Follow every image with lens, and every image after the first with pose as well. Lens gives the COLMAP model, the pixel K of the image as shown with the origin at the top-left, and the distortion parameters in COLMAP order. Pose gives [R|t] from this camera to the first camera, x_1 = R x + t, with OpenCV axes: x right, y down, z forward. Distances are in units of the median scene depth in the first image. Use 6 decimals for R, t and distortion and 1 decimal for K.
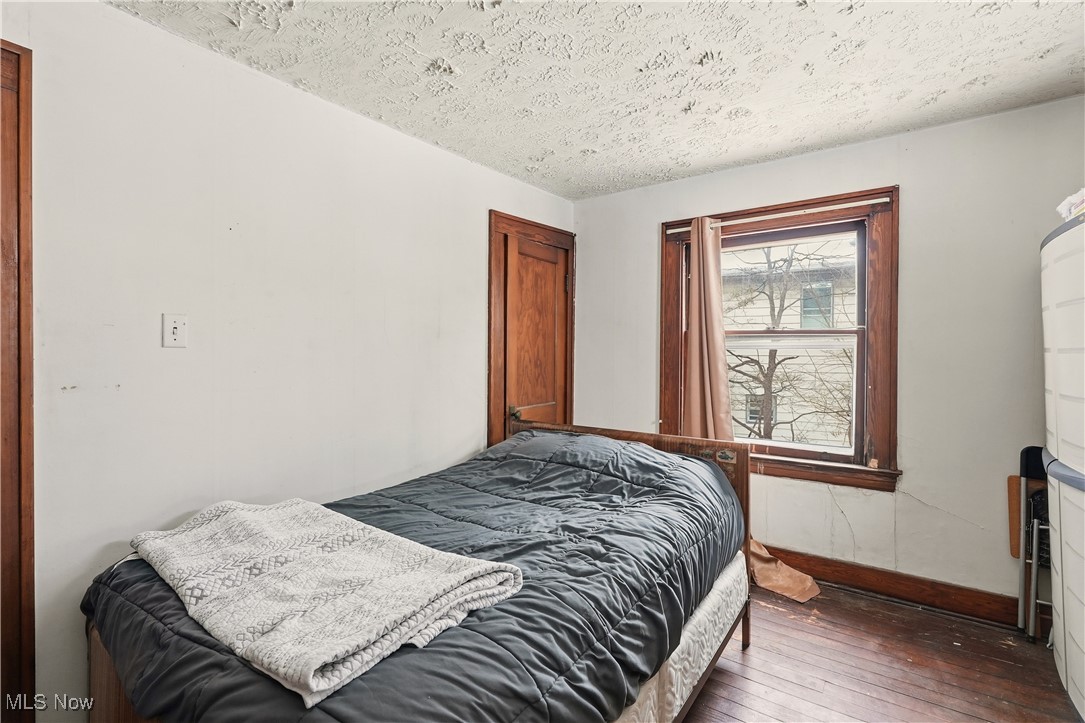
lens RADIAL K [[500.7, 0, 546.5], [0, 500.7, 357.9], [0, 0, 1]] dist [-0.010374, 0.002792]
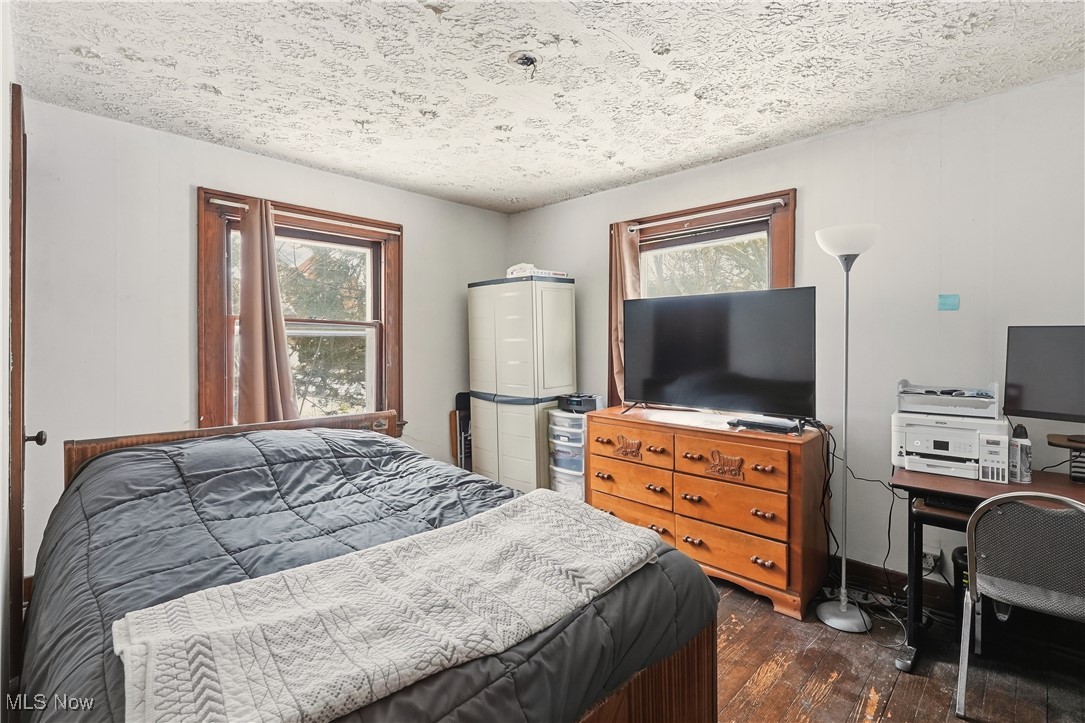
lens RADIAL K [[500.7, 0, 550.6], [0, 500.7, 355.7], [0, 0, 1]] dist [-0.010374, 0.002792]
pose [[0.142051, -0.021874, 0.989618, -0.872509], [0.003829, 0.999760, 0.021549, 0.005871], [-0.989852, 0.000729, 0.142101, 0.462659]]
